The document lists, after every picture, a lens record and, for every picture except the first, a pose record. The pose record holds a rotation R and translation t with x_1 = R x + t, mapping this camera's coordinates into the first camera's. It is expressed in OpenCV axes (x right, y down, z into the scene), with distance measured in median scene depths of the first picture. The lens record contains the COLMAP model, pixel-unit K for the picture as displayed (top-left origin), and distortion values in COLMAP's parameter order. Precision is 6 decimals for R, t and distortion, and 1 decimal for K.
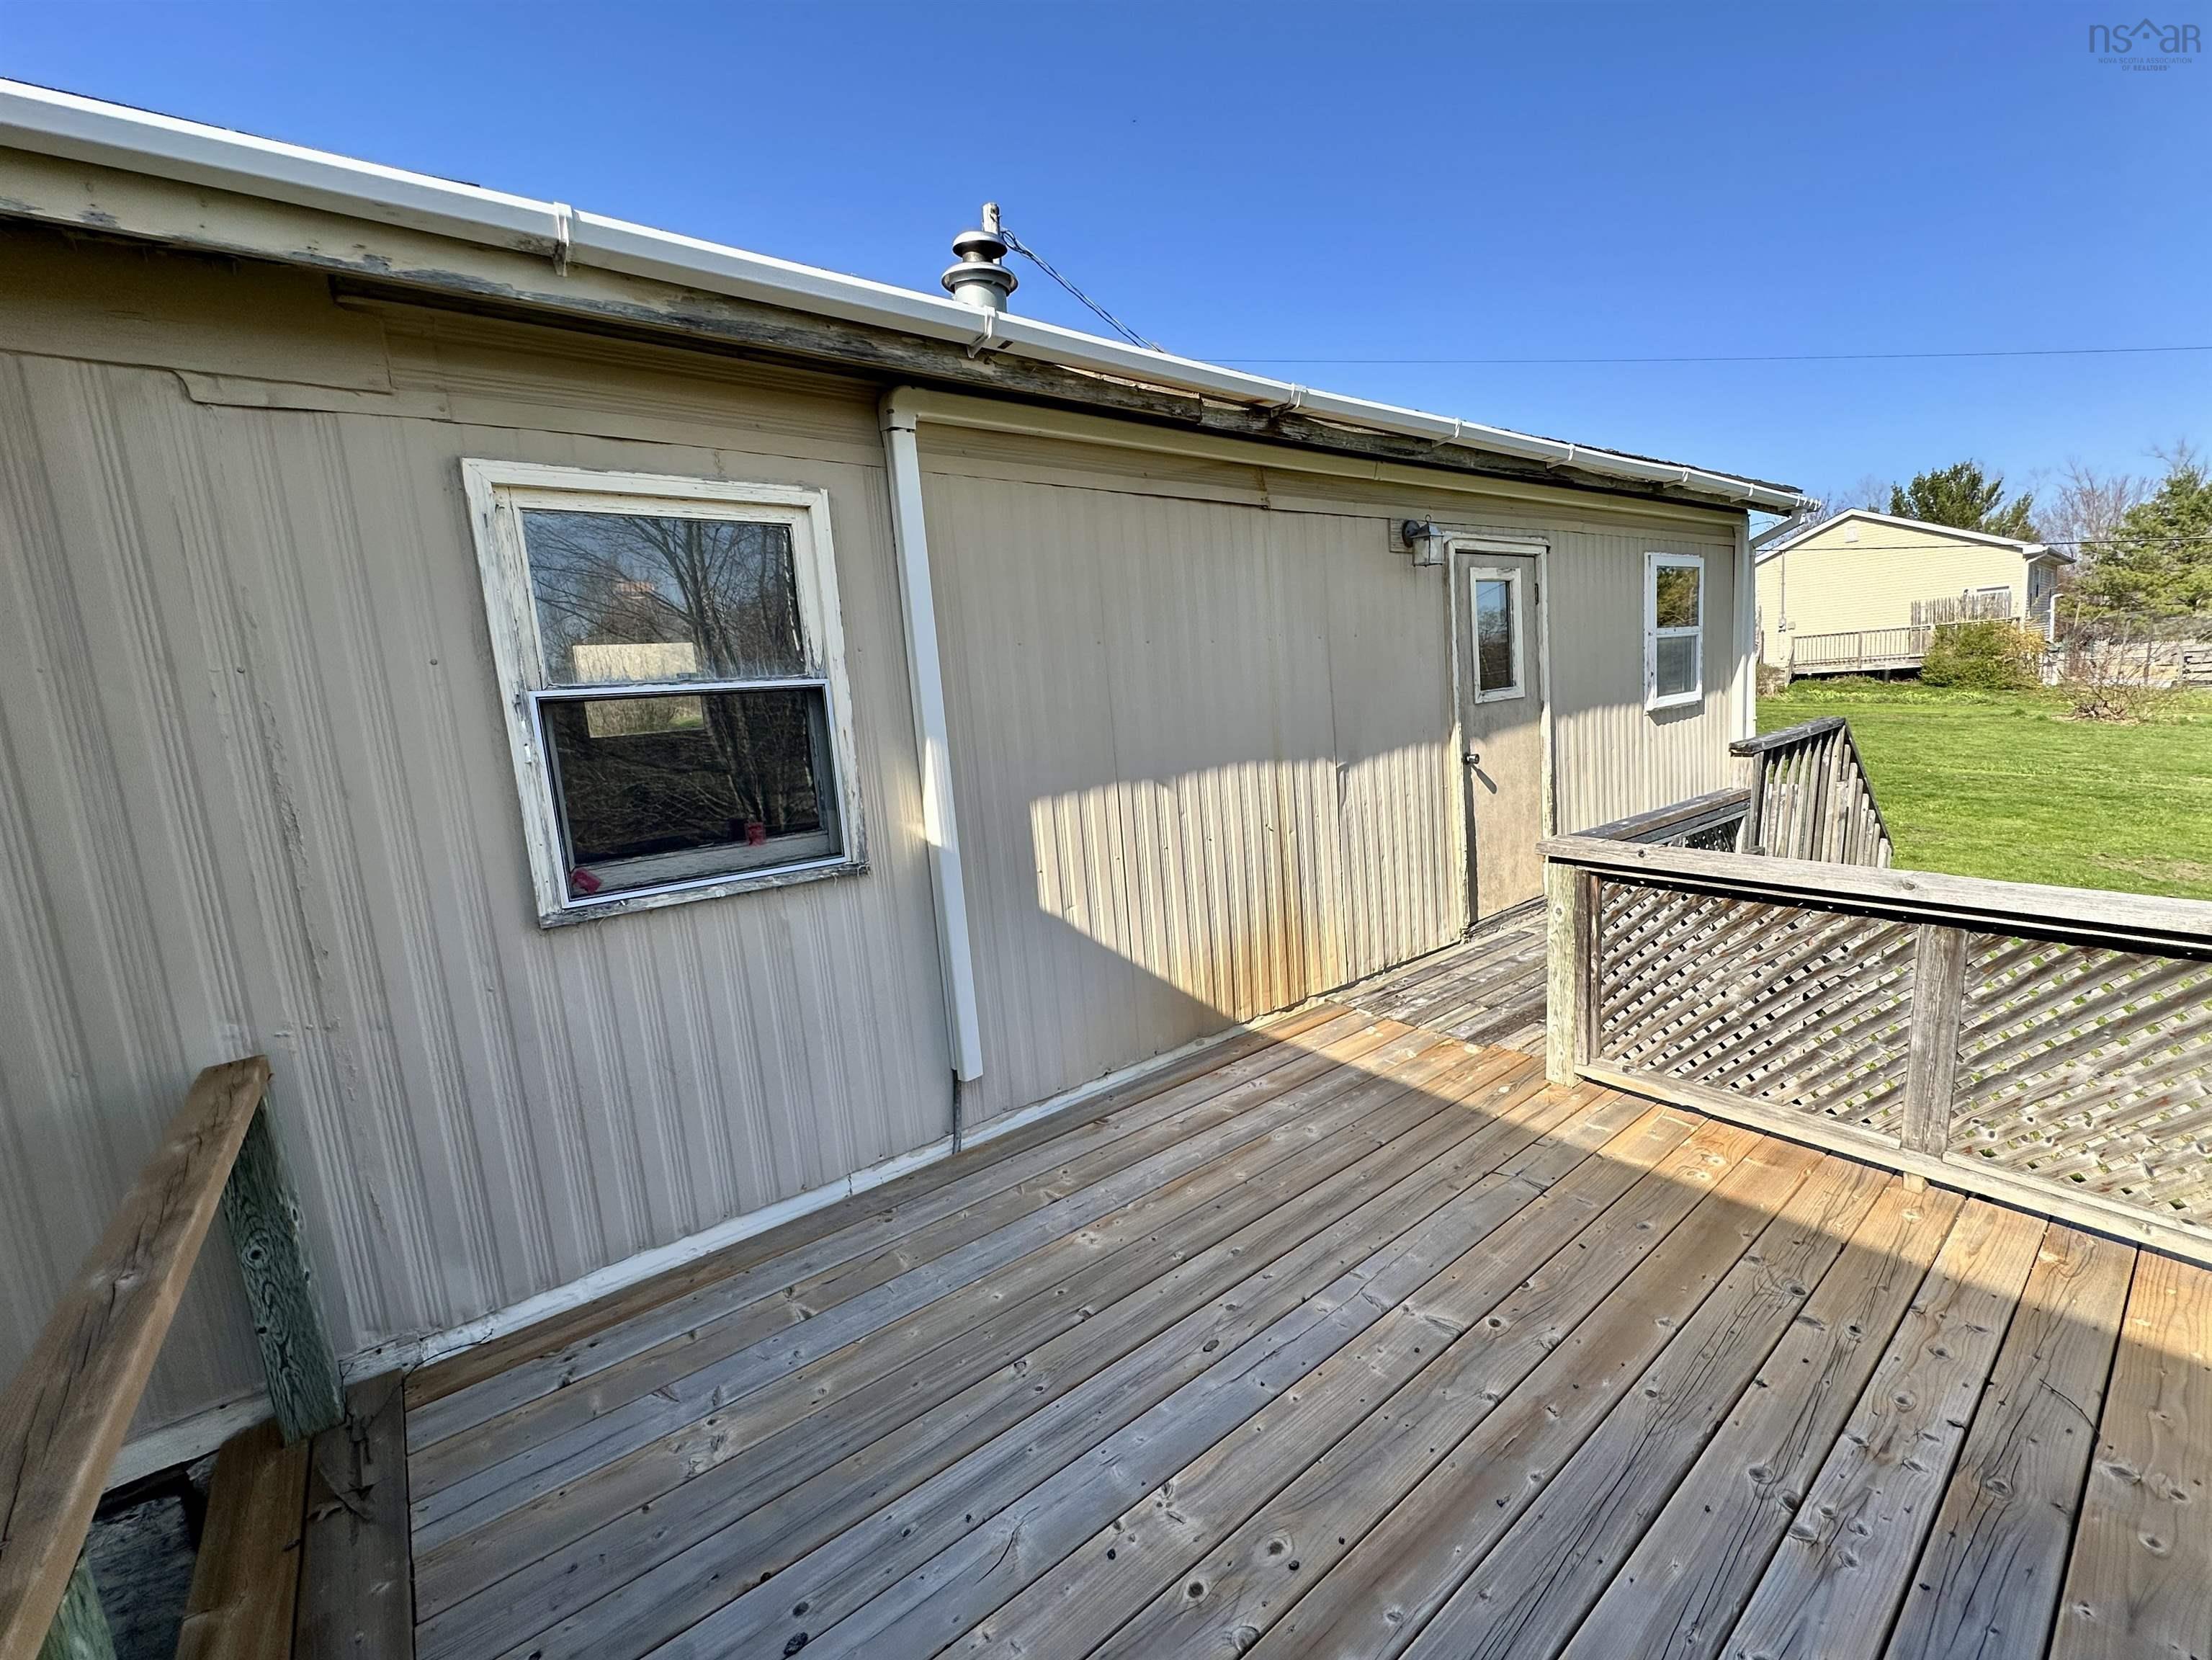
lens RADIAL K [[923.8, 0, 1117.9], [0, 923.8, 844.6], [0, 0, 1]] dist [-0.001703, 0.000766]
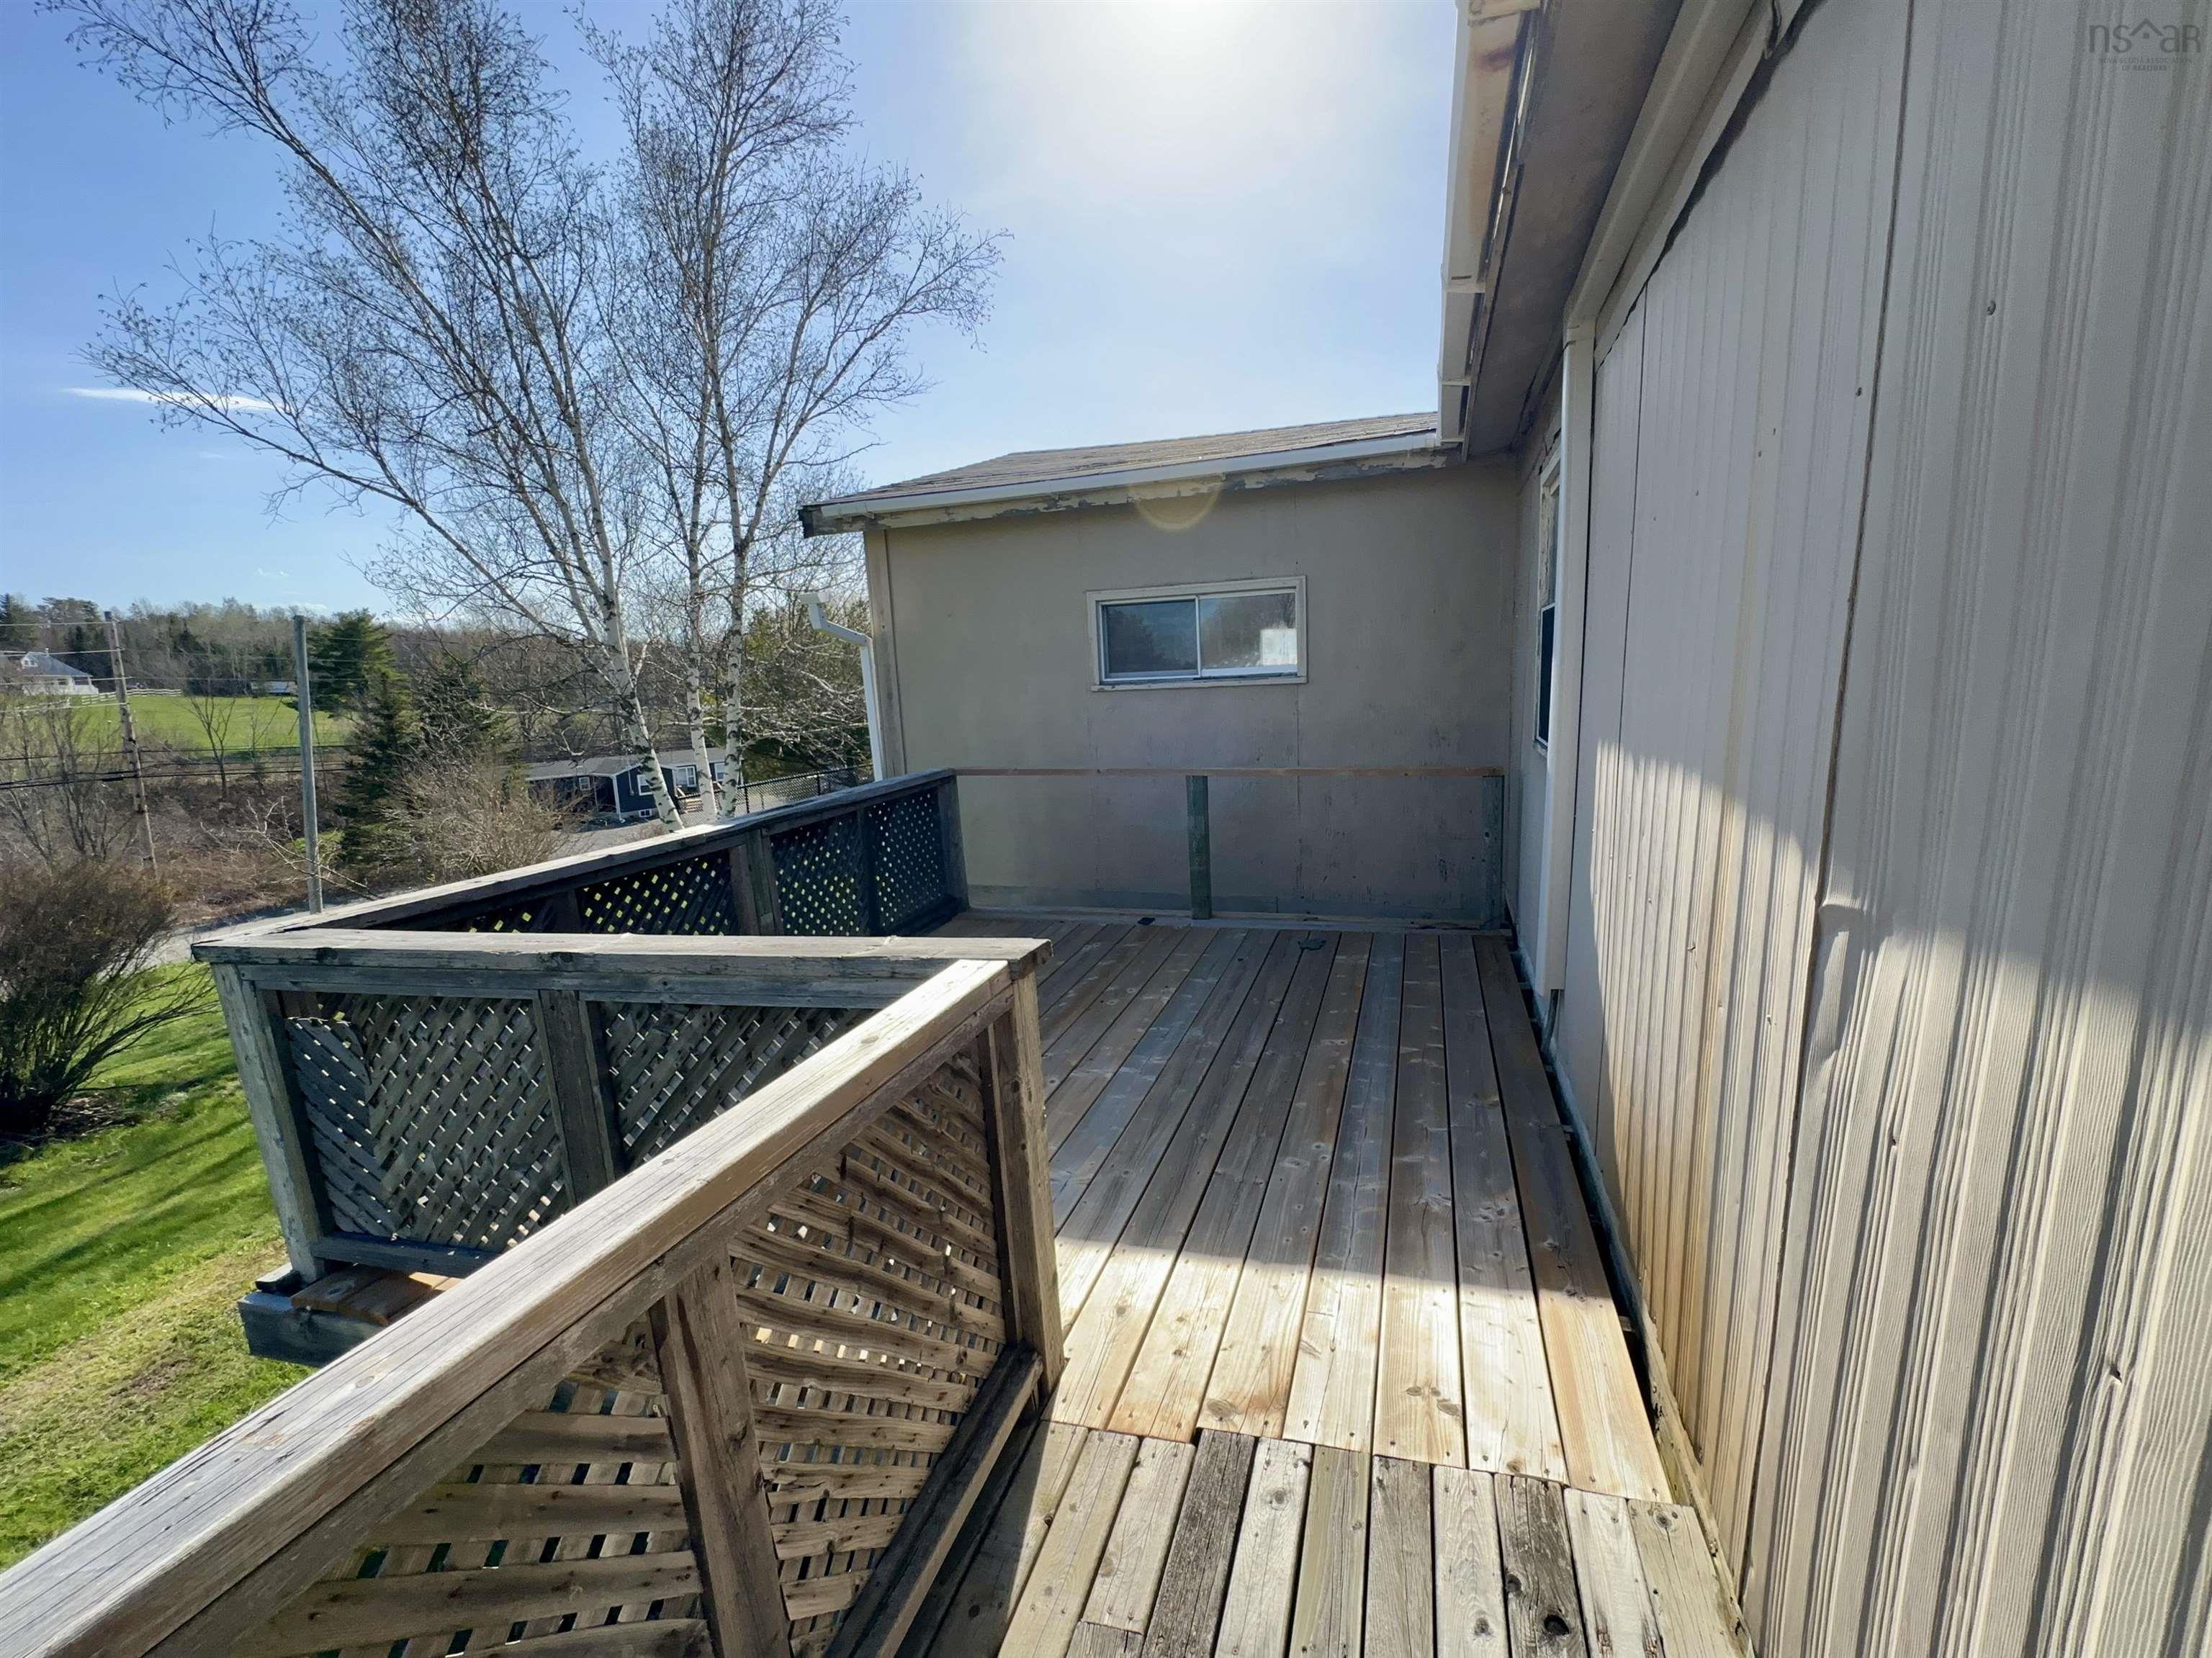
lens RADIAL K [[923.6, 0, 1117.9], [0, 923.6, 843.5], [0, 0, 1]] dist [-0.001703, 0.000766]
pose [[-0.825805, 0.219541, -0.519468, 0.754566], [0.029850, 0.936840, 0.348481, -0.294309], [0.563165, 0.272272, -0.780201, 1.520349]]
